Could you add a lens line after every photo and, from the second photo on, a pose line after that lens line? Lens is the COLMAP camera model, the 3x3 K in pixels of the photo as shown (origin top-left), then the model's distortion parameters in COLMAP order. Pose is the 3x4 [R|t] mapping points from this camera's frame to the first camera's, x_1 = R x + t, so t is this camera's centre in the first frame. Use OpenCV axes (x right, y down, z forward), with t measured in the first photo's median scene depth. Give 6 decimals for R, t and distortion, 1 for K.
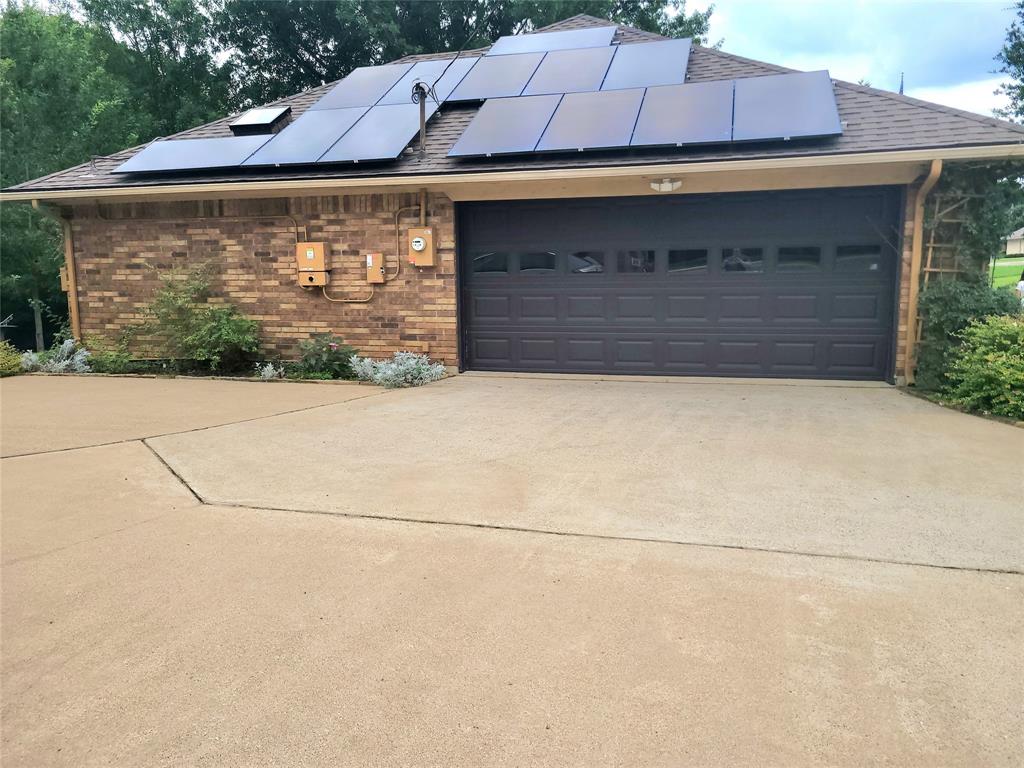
lens RADIAL K [[770.8, 0, 504.9], [0, 770.8, 386.8], [0, 0, 1]] dist [0.044990, -0.027533]
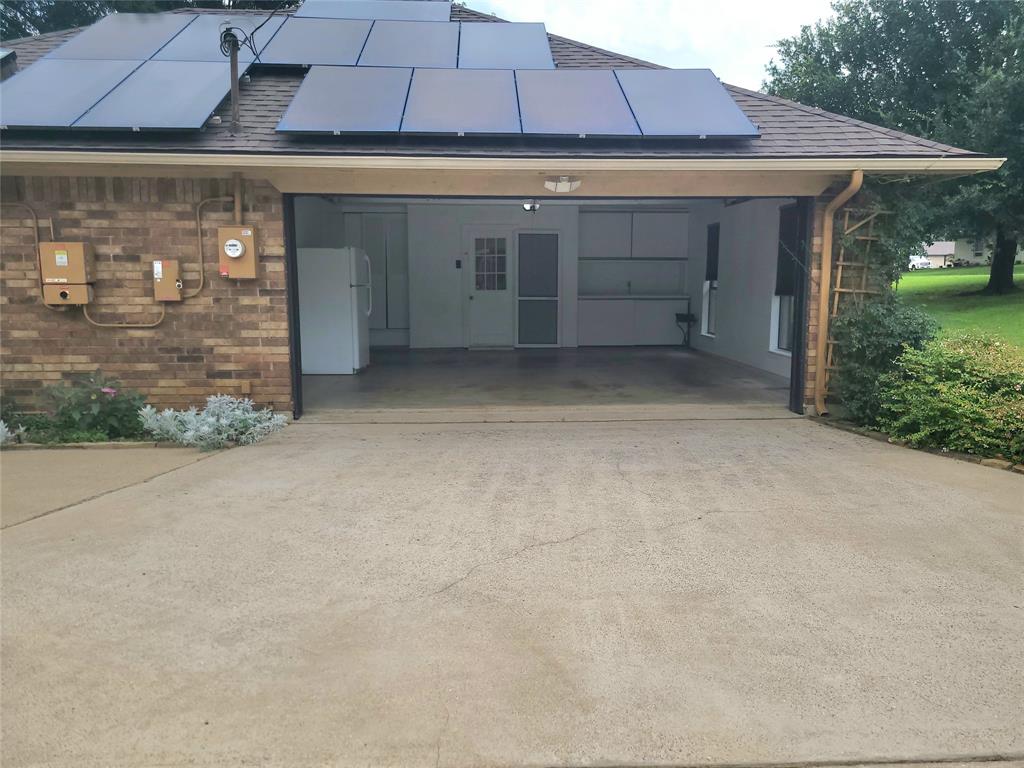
lens RADIAL K [[770.8, 0, 521.8], [0, 770.8, 385.2], [0, 0, 1]] dist [0.044990, -0.027533]
pose [[0.945404, -0.034458, 0.324073, -0.096856], [0.039703, 0.999166, -0.009584, -0.037190], [-0.323472, 0.021928, 0.945984, 0.217135]]
